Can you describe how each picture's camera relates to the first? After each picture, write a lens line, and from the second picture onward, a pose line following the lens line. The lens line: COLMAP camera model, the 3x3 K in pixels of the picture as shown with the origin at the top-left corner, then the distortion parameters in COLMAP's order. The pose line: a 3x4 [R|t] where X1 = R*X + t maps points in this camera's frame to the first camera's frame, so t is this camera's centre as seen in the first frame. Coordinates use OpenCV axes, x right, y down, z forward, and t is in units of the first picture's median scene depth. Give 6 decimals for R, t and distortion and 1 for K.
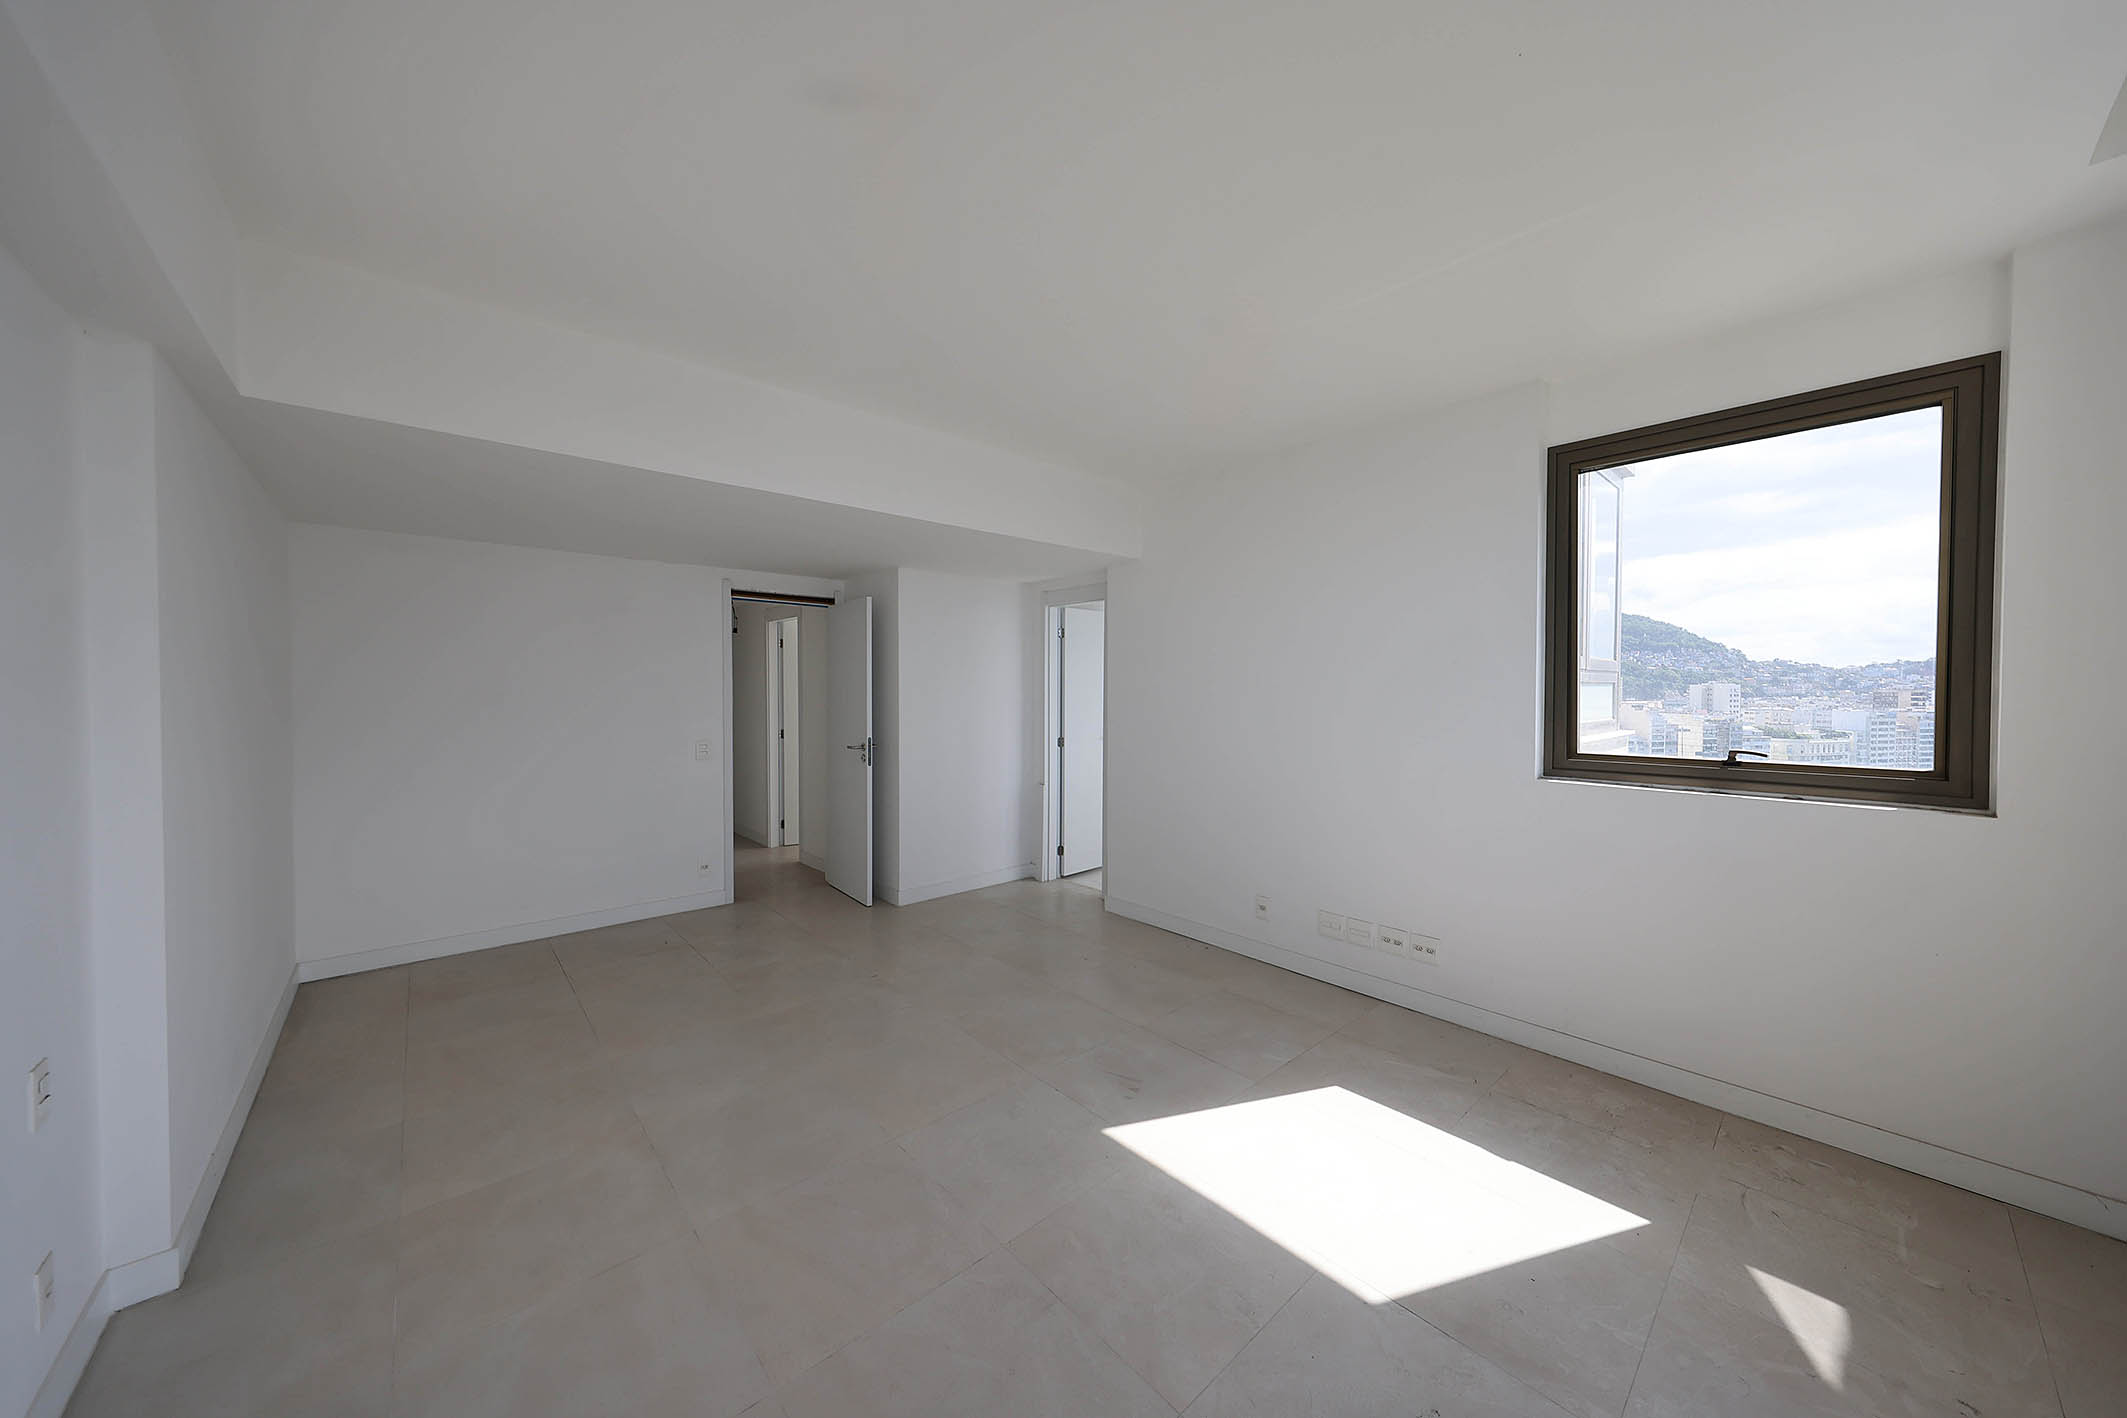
lens RADIAL K [[734.8, 0, 1061.7], [0, 734.8, 708.6], [0, 0, 1]] dist [0.001630, 0.000247]
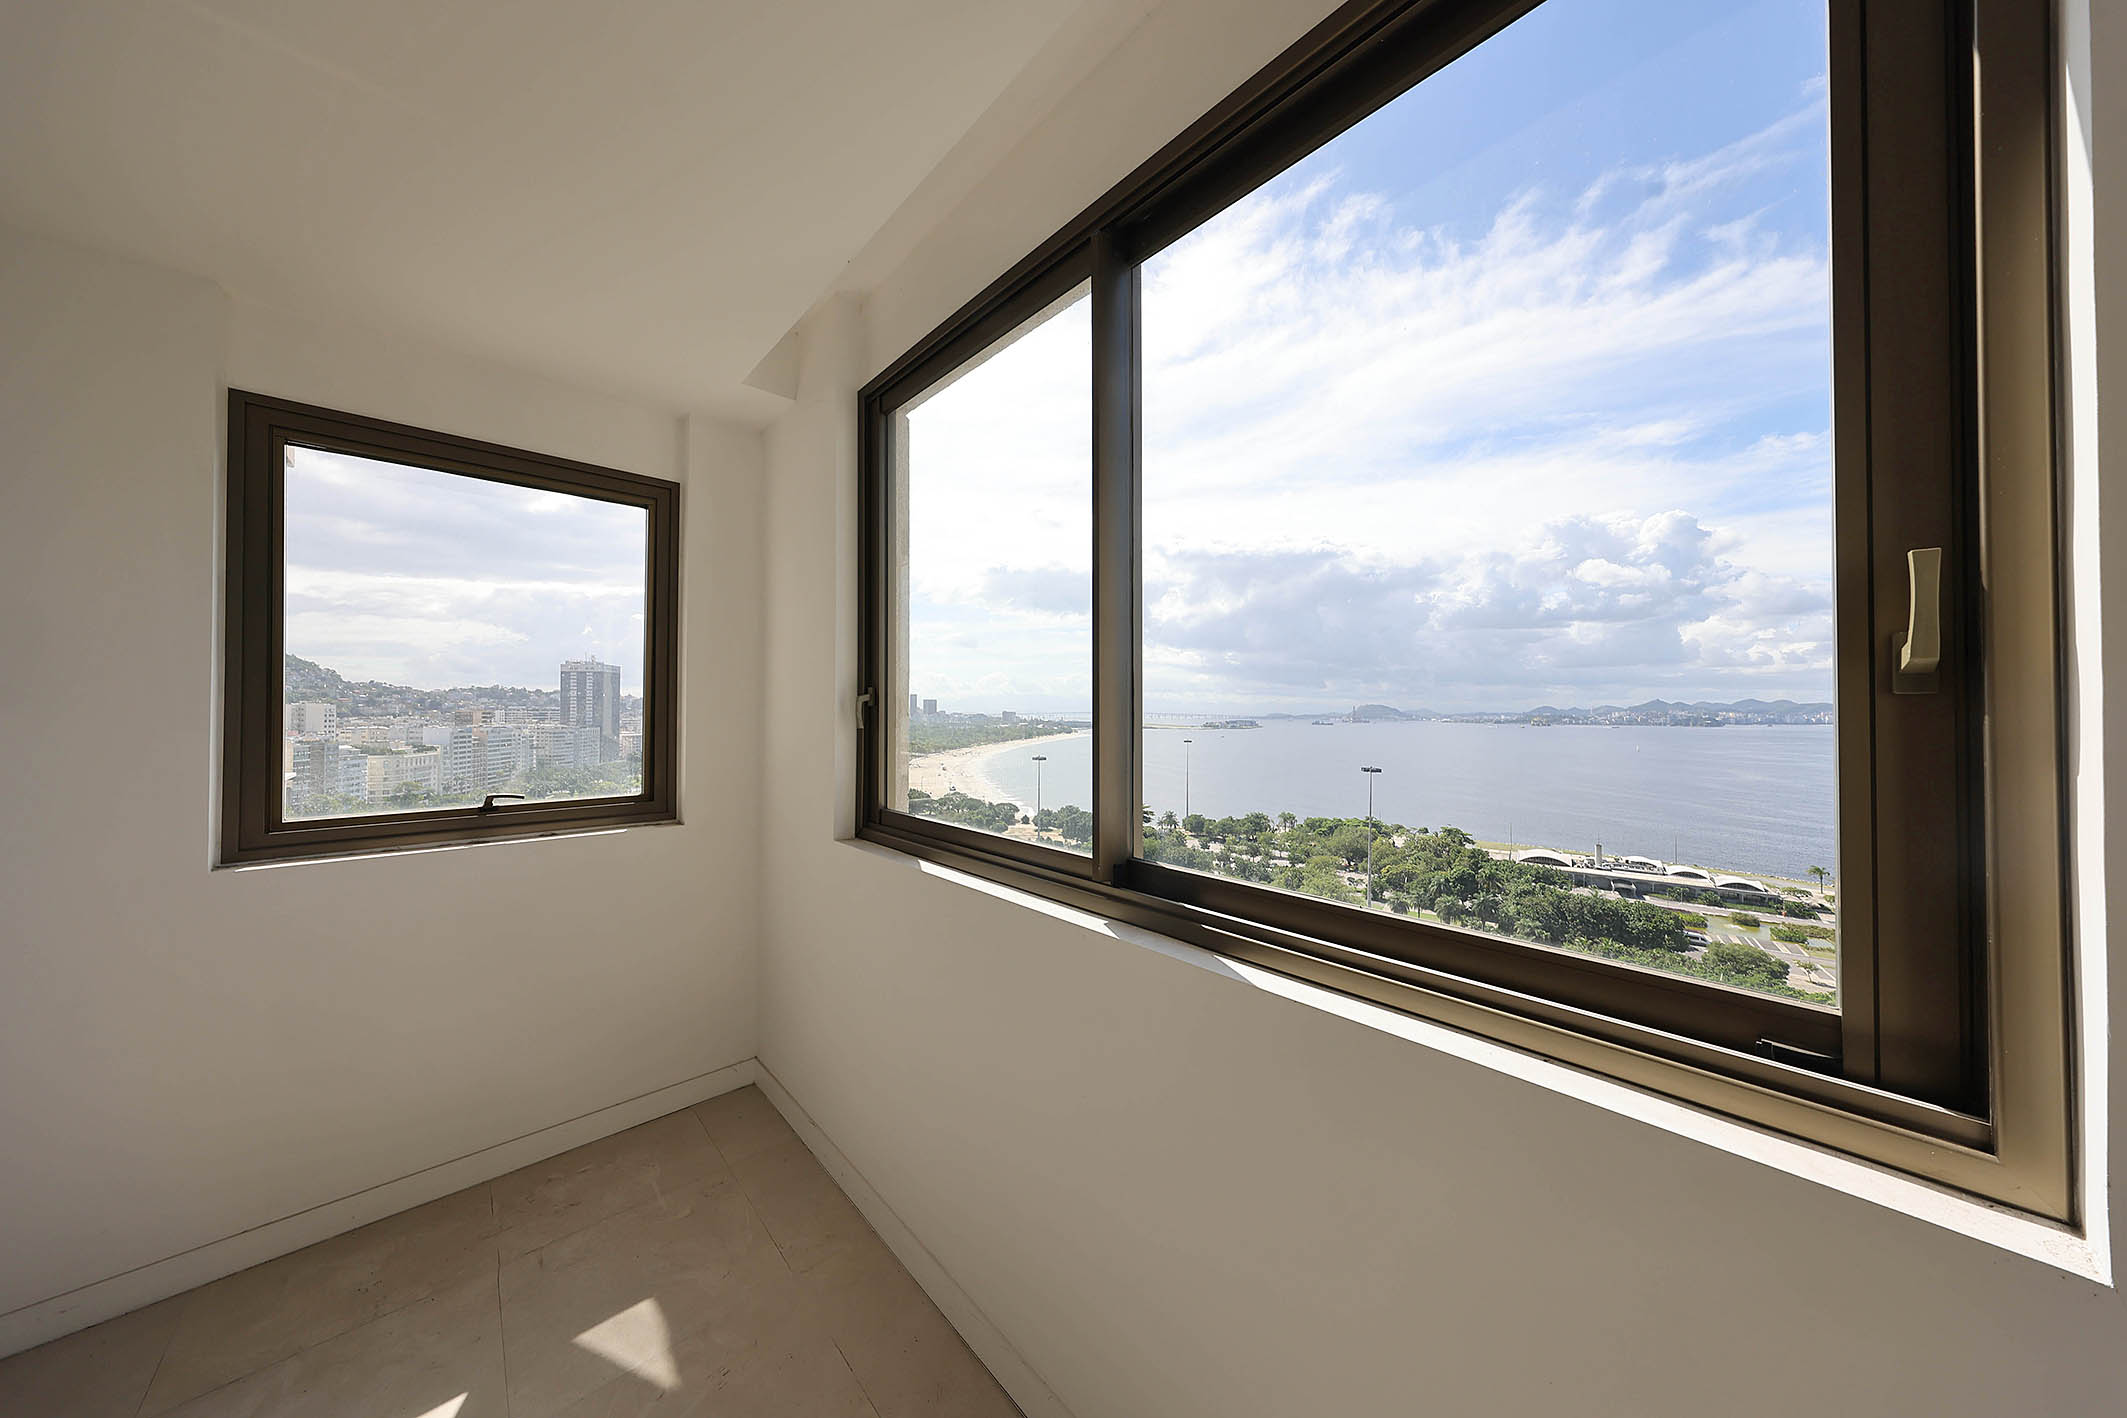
lens RADIAL K [[655.0, 0, 1061.1], [0, 655.0, 701.7], [0, 0, 1]] dist [-0.000863, 0.000030]
pose [[-0.021666, 0.012845, 0.999683, 0.032822], [0.022028, 0.999681, -0.012368, -0.034455], [-0.999523, 0.021753, -0.021942, 0.236255]]
